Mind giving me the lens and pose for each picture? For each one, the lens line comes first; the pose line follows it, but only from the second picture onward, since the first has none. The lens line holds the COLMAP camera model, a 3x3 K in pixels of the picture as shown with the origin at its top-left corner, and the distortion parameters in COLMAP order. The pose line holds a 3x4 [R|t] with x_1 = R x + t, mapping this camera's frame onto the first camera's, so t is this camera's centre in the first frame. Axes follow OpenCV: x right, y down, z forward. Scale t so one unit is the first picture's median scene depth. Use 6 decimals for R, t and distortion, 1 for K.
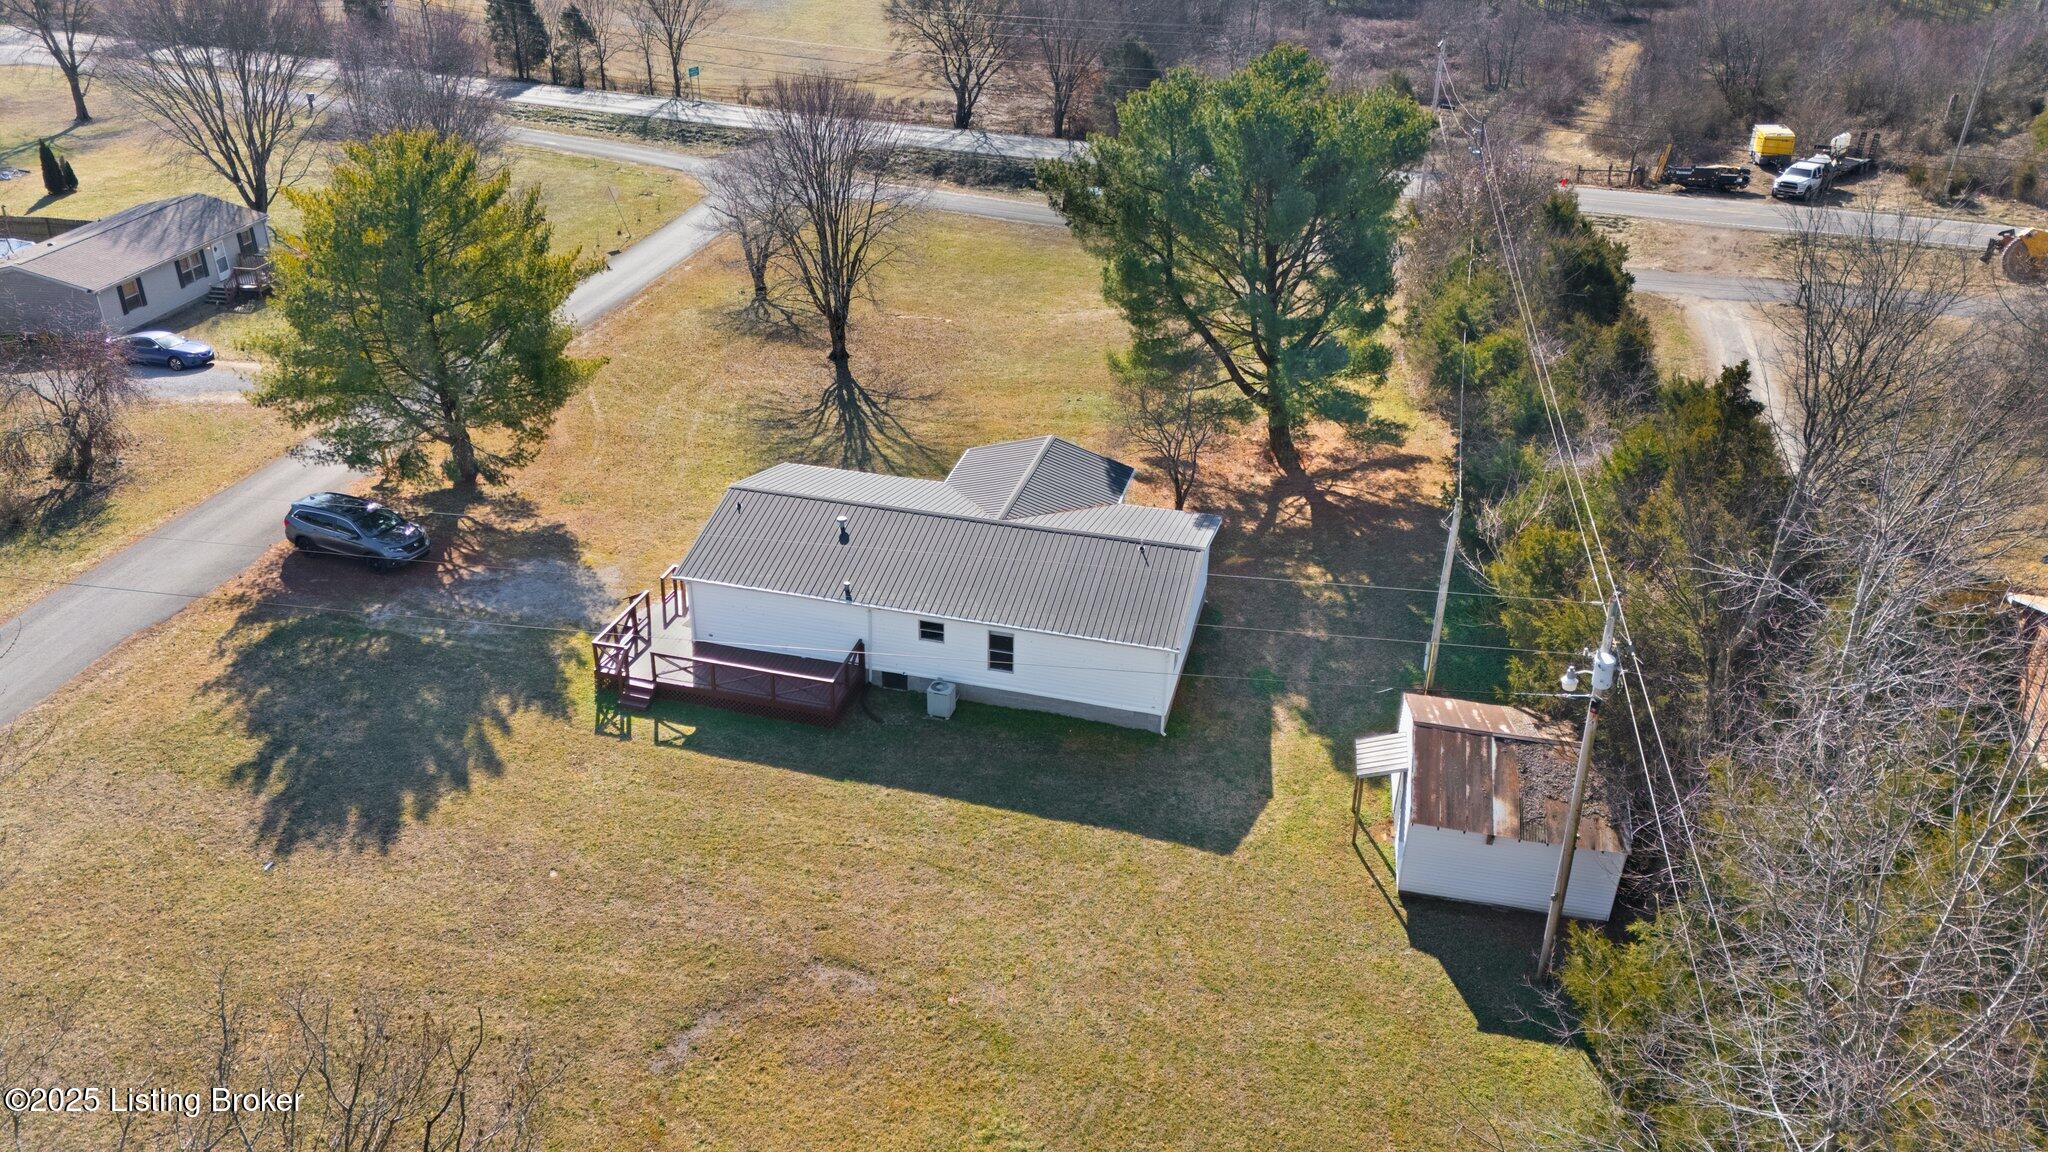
lens RADIAL K [[1486.8, 0, 1024.0], [0, 1486.8, 576.0], [0, 0, 1]] dist [0.083291, -0.086026]
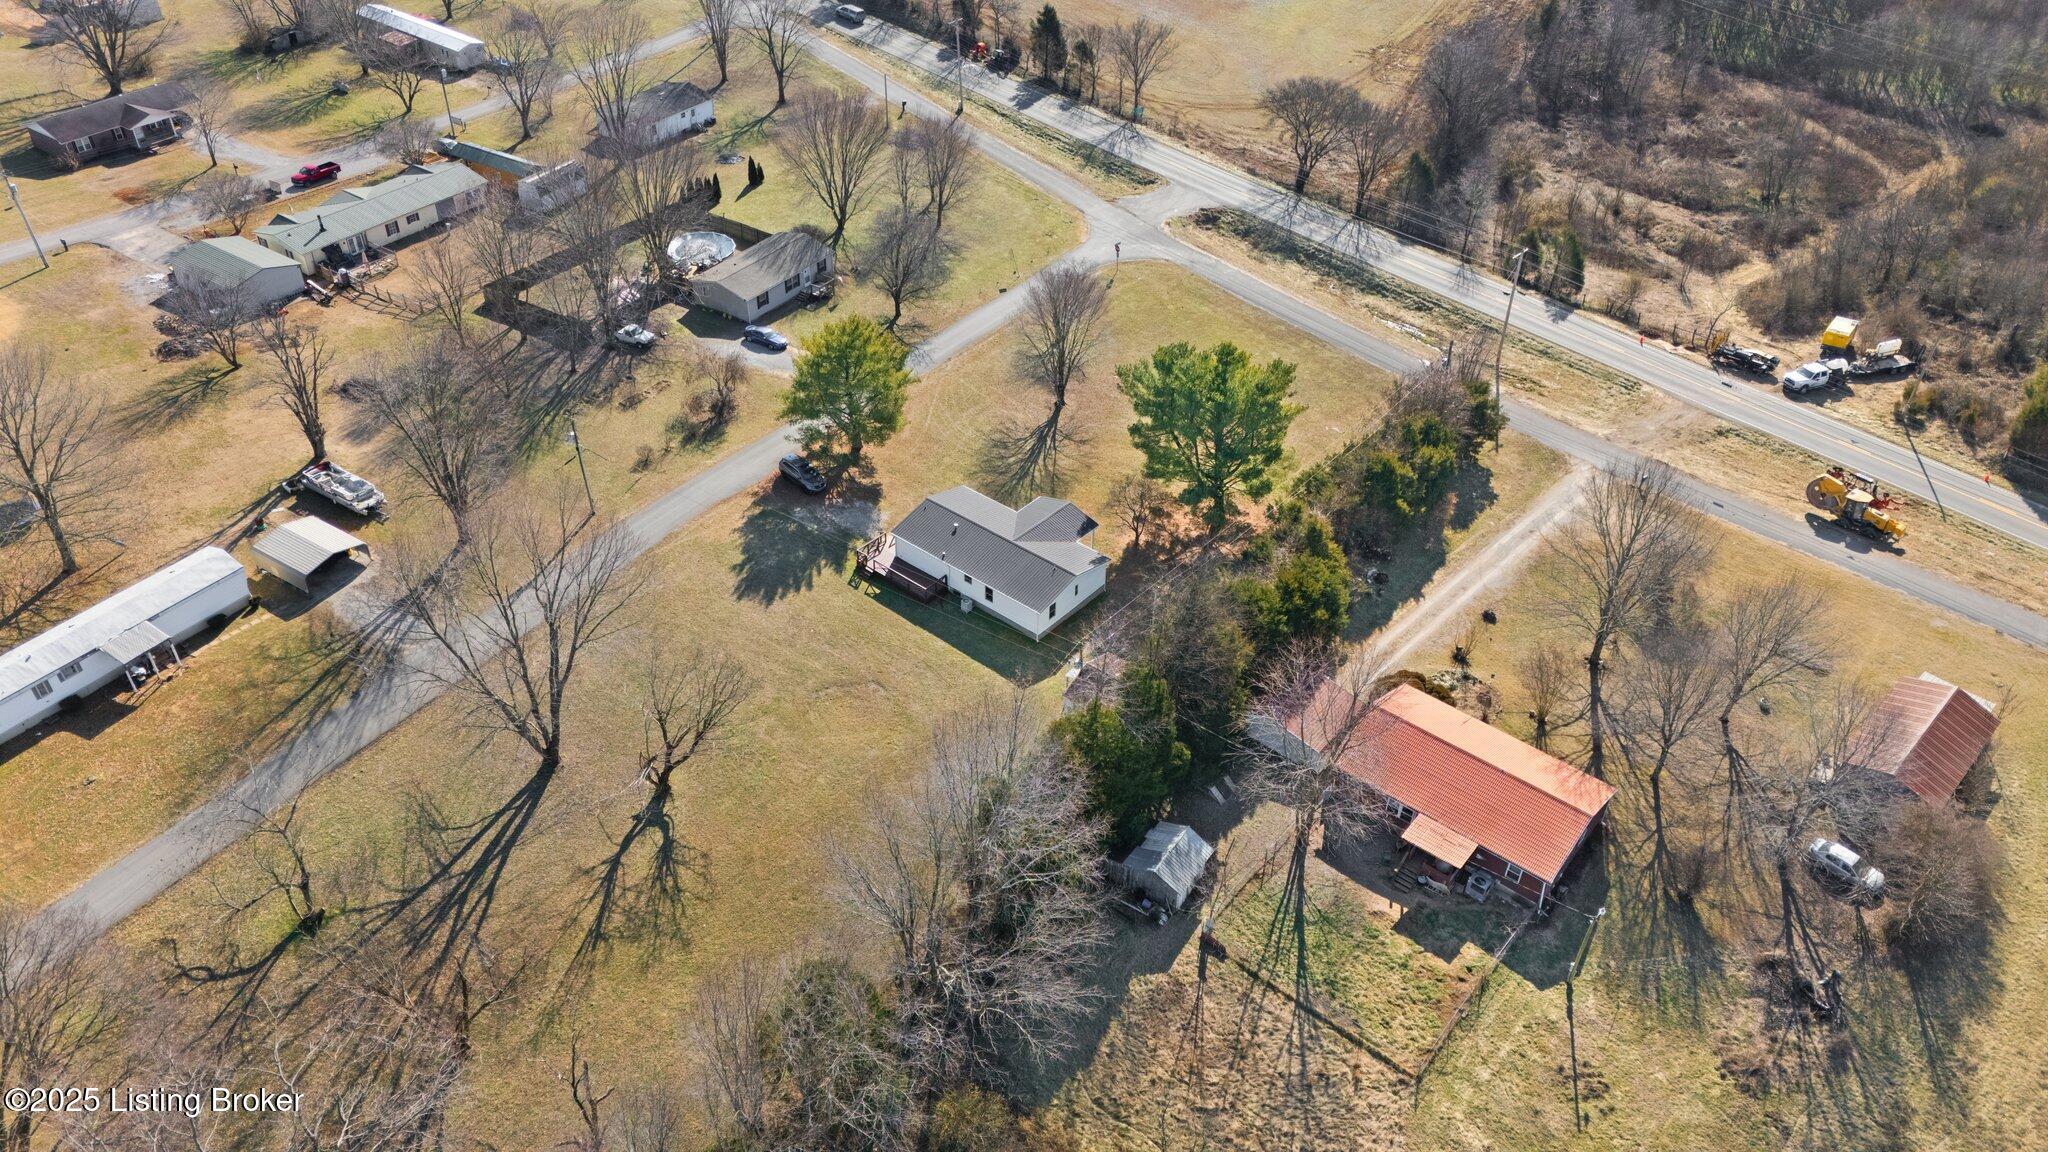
lens RADIAL K [[1491.0, 0, 1024.0], [0, 1491.0, 576.0], [0, 0, 1]] dist [0.057916, -0.038172]
pose [[0.903395, 0.264096, -0.337832, 0.716133], [-0.207377, 0.958655, 0.194871, -0.392604], [0.375329, -0.105987, 0.920812, -1.079888]]
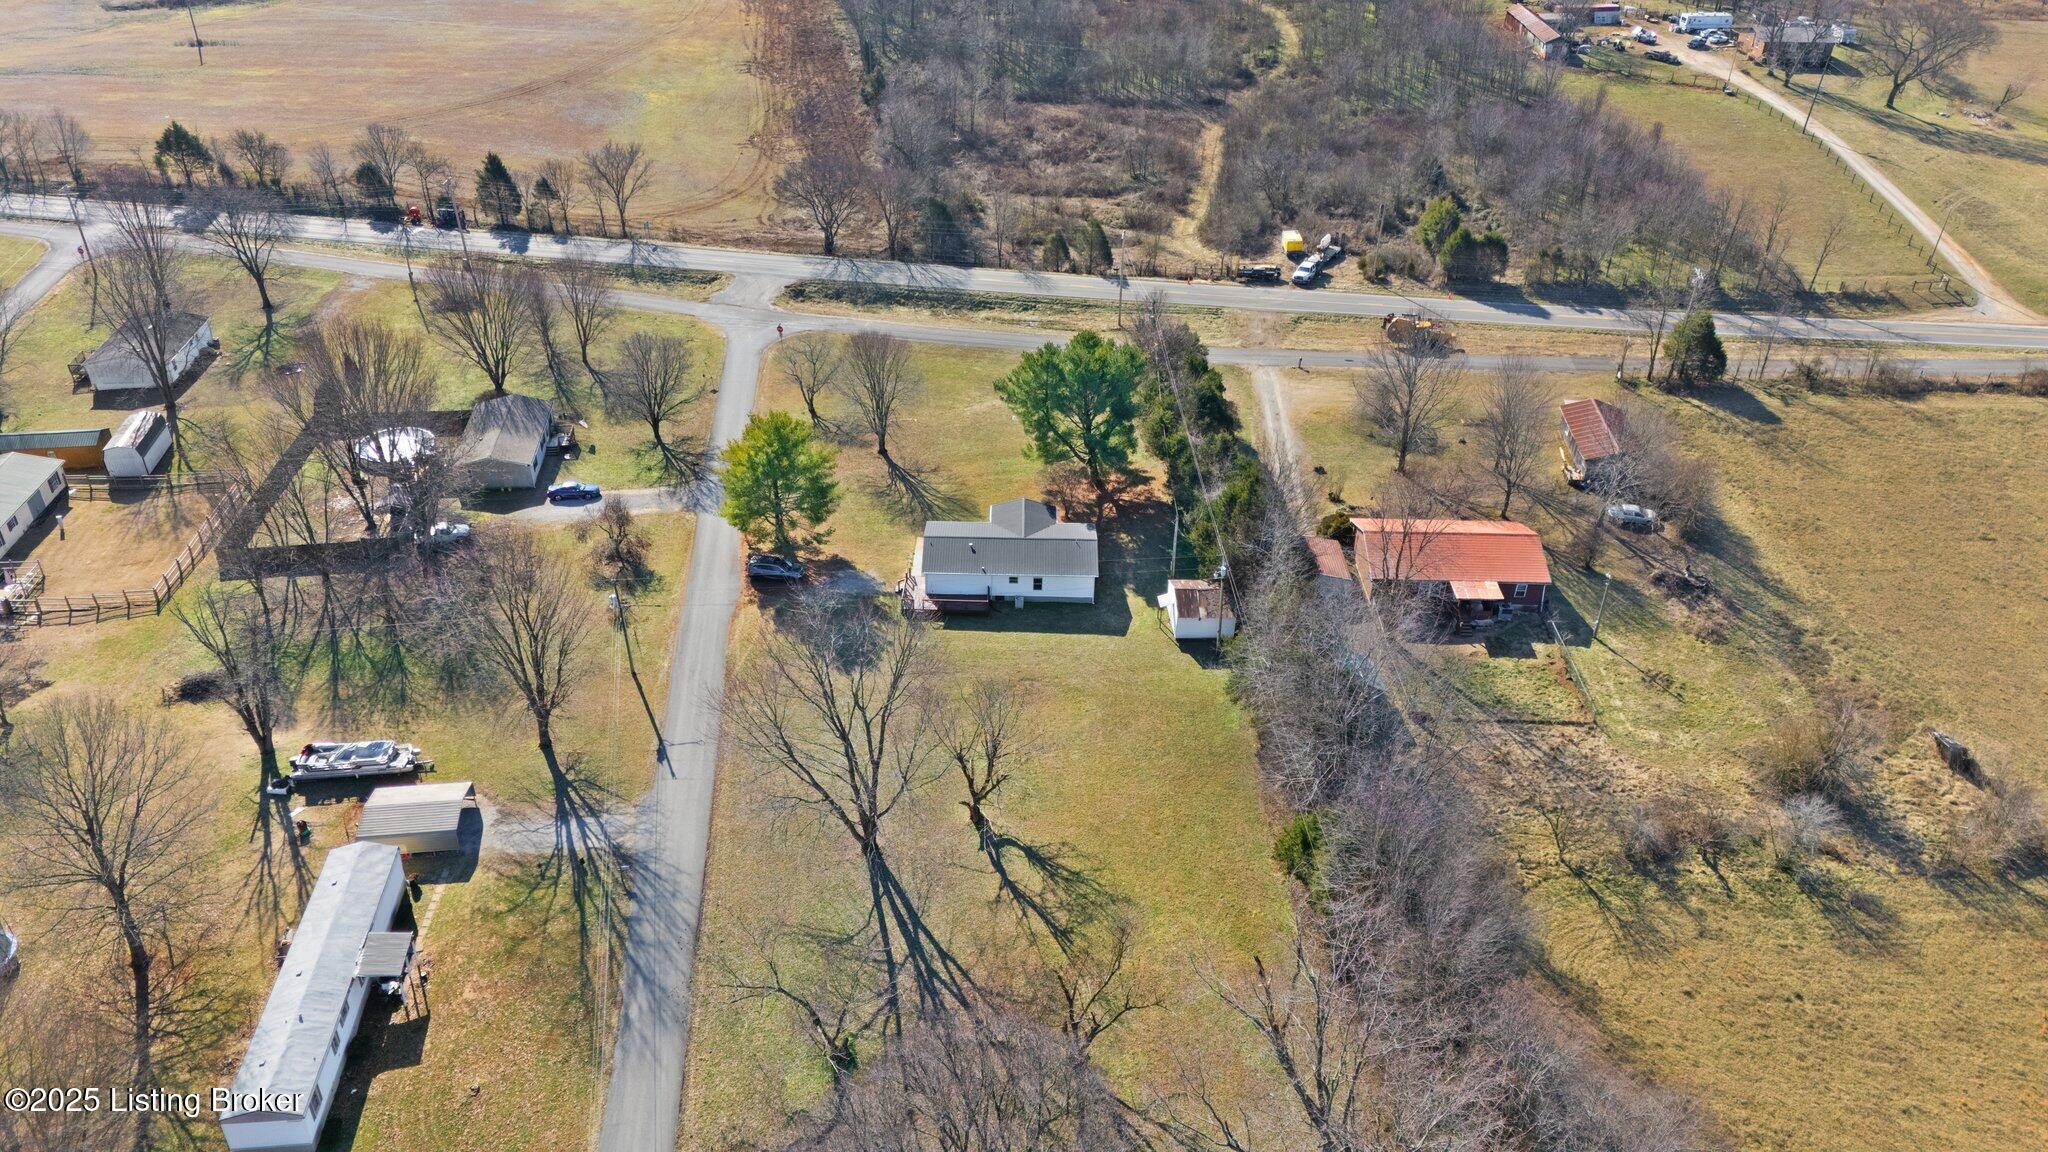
lens RADIAL K [[1486.8, 0, 1024.0], [0, 1486.8, 576.0], [0, 0, 1]] dist [0.083291, -0.086026]
pose [[0.969212, -0.133466, 0.206919, -0.513055], [0.116049, 0.988767, 0.094195, -0.194226], [-0.217167, -0.067282, 0.973813, -1.482391]]
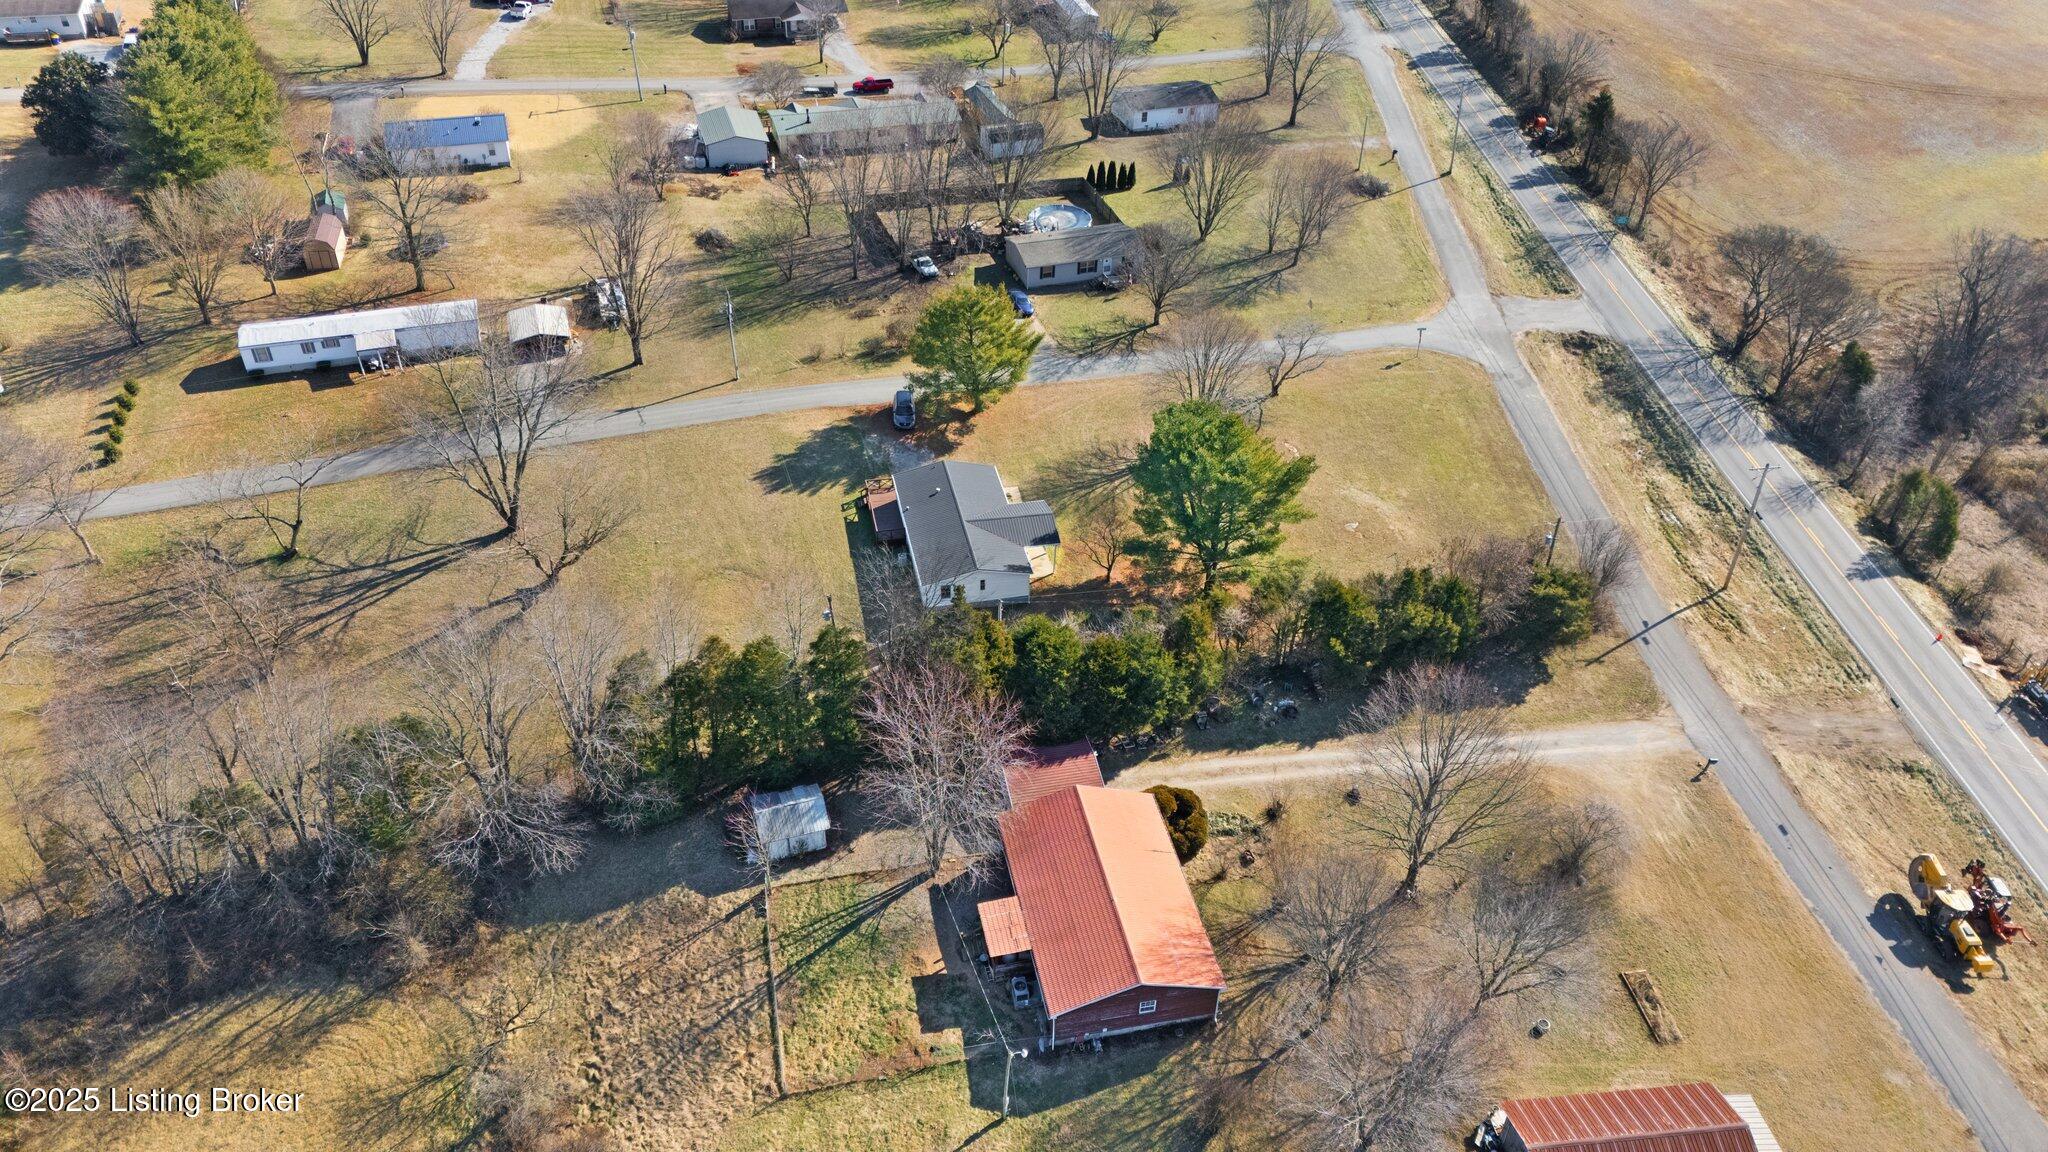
lens RADIAL K [[1486.8, 0, 1024.0], [0, 1486.8, 576.0], [0, 0, 1]] dist [0.083291, -0.086026]
pose [[0.445069, 0.541644, -0.713117, 1.596207], [-0.441628, 0.825522, 0.351394, -0.755813], [0.779024, 0.158538, 0.606619, -0.386462]]
